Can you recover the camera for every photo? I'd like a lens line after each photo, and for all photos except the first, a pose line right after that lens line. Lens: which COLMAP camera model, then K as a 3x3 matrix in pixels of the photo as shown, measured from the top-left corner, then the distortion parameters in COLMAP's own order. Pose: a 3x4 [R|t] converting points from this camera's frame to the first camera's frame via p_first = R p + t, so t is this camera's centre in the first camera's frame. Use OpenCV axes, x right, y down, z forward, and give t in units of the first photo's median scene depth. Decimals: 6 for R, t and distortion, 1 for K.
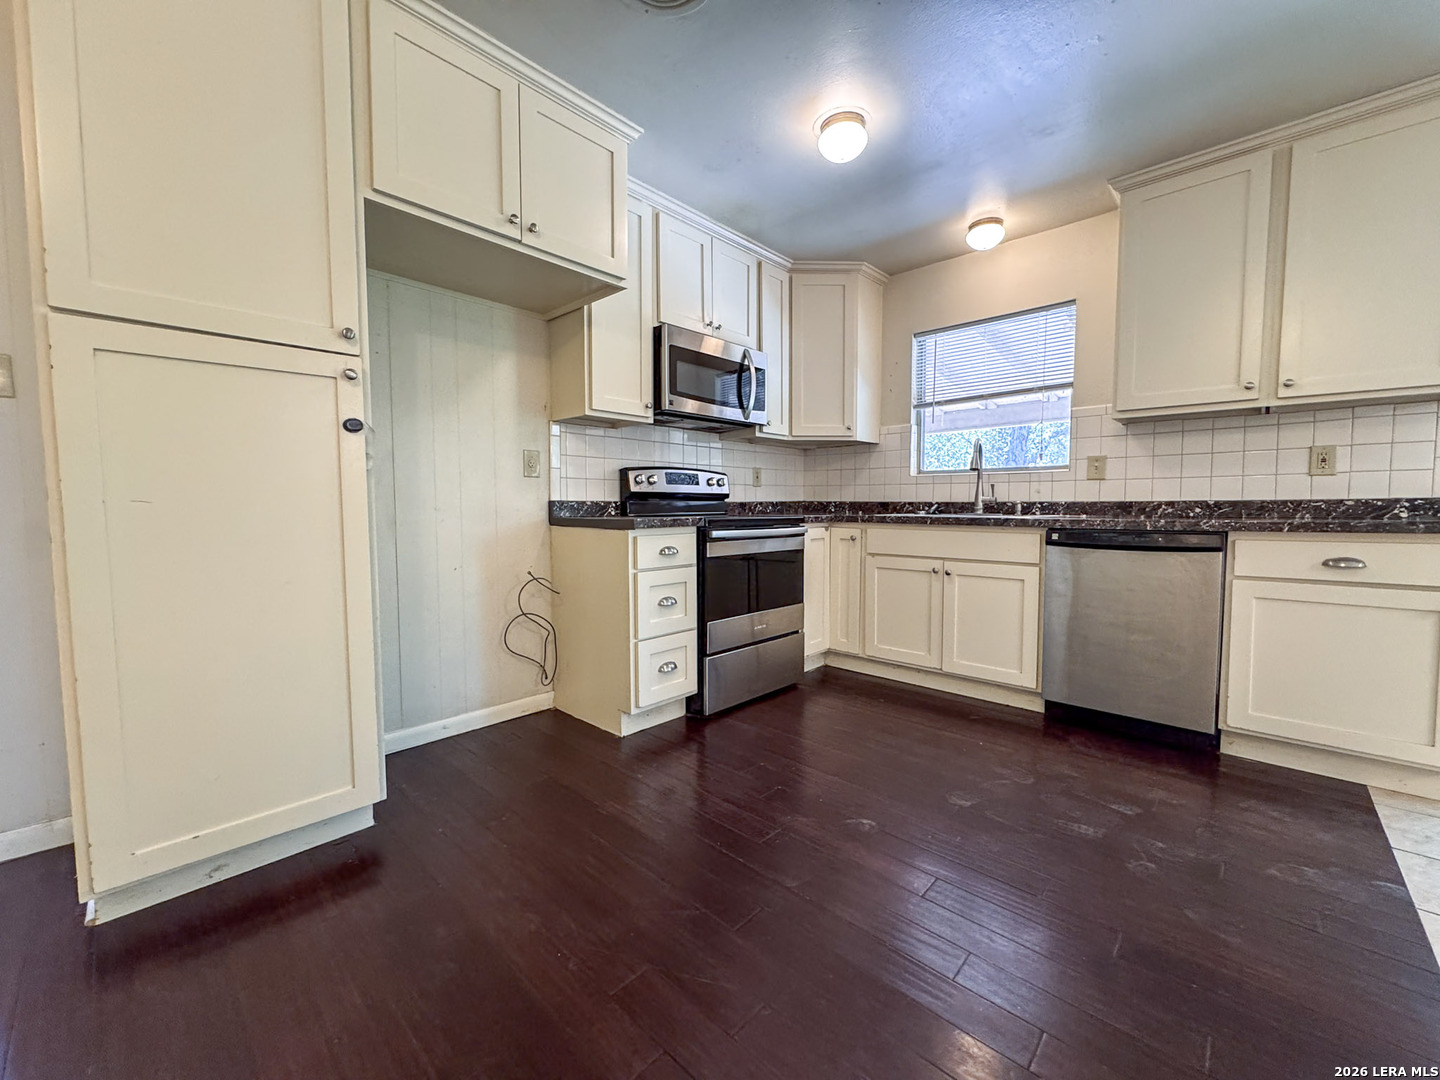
lens RADIAL K [[576.4, 0, 726.0], [0, 576.4, 537.6], [0, 0, 1]] dist [-0.011065, 0.000086]
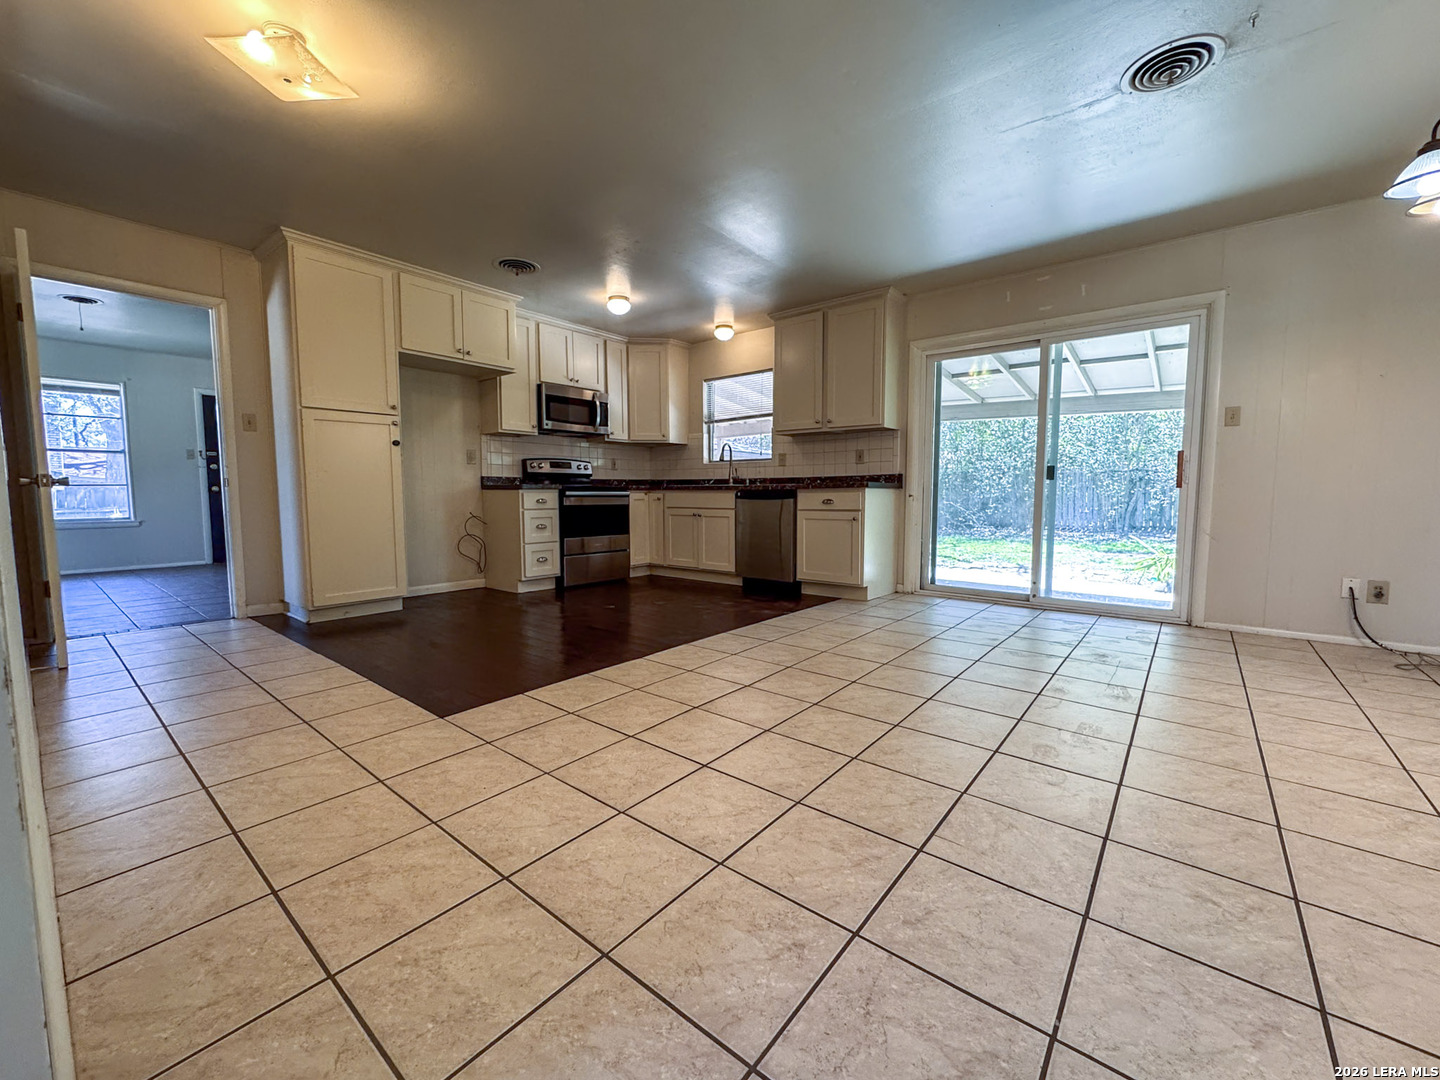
lens RADIAL K [[576.4, 0, 727.6], [0, 576.4, 536.2], [0, 0, 1]] dist [-0.011065, 0.000086]
pose [[0.997084, -0.005586, 0.076103, 0.340649], [0.004120, 0.999803, 0.019406, 0.095633], [-0.076197, -0.019036, 0.996911, -0.910488]]
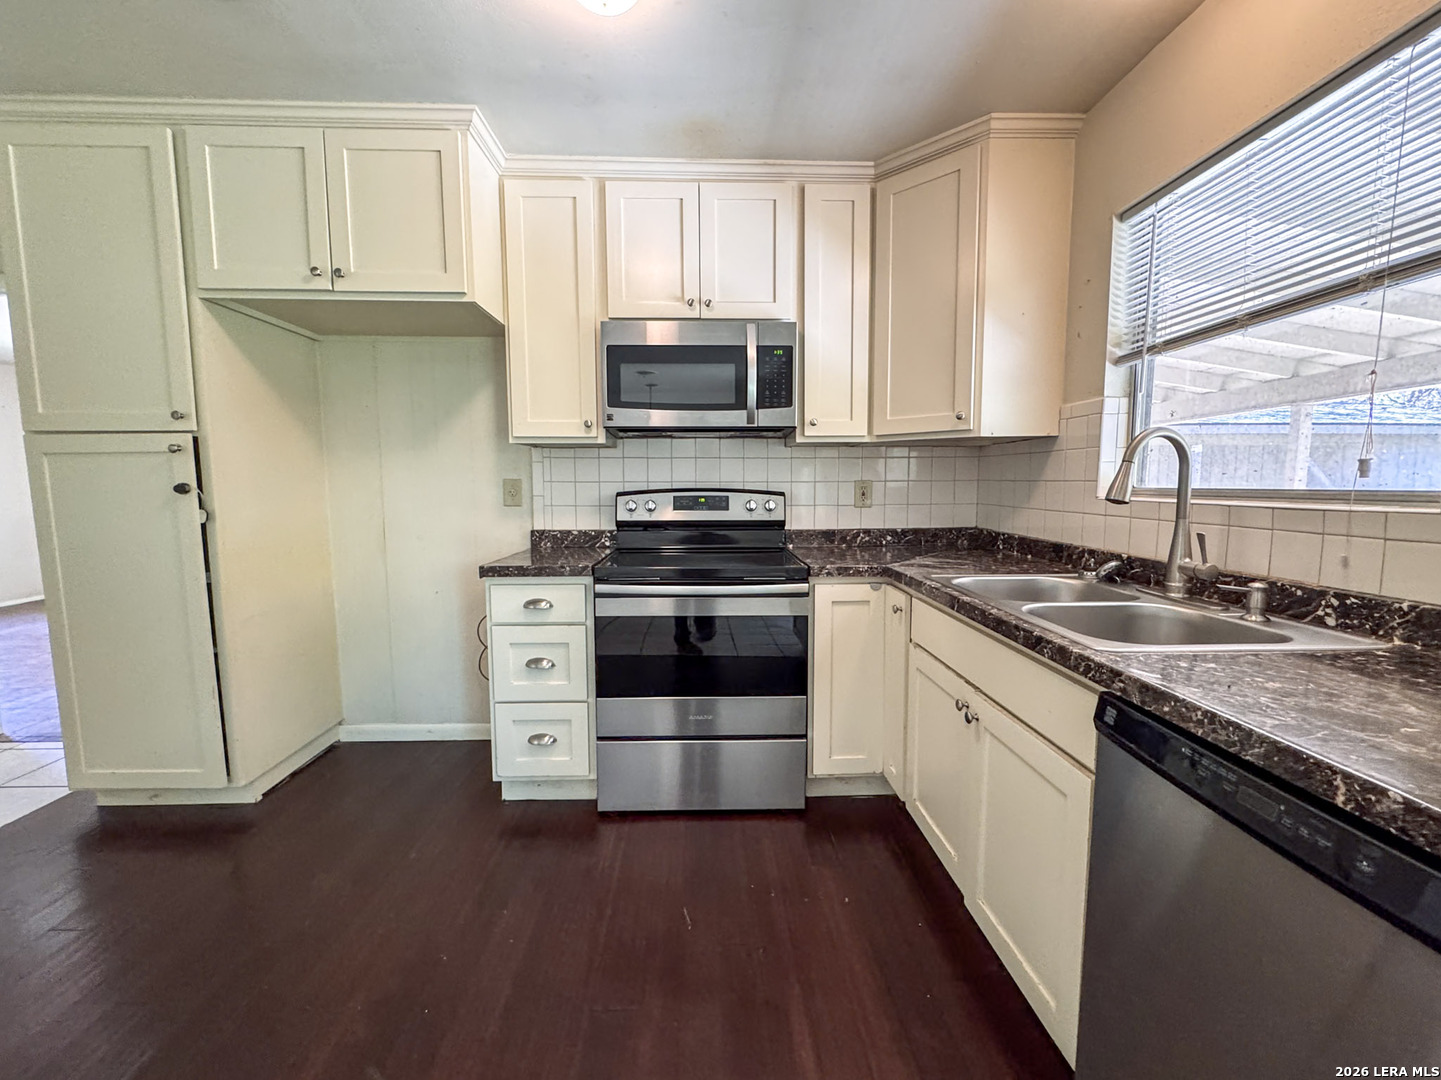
lens RADIAL K [[576.8, 0, 716.4], [0, 576.8, 538.0], [0, 0, 1]] dist [-0.011065, 0.000086]
pose [[0.706176, 0.065755, -0.704976, 0.576417], [-0.041423, 0.997810, 0.051575, -0.109121], [0.706823, -0.007218, 0.707353, 0.514143]]
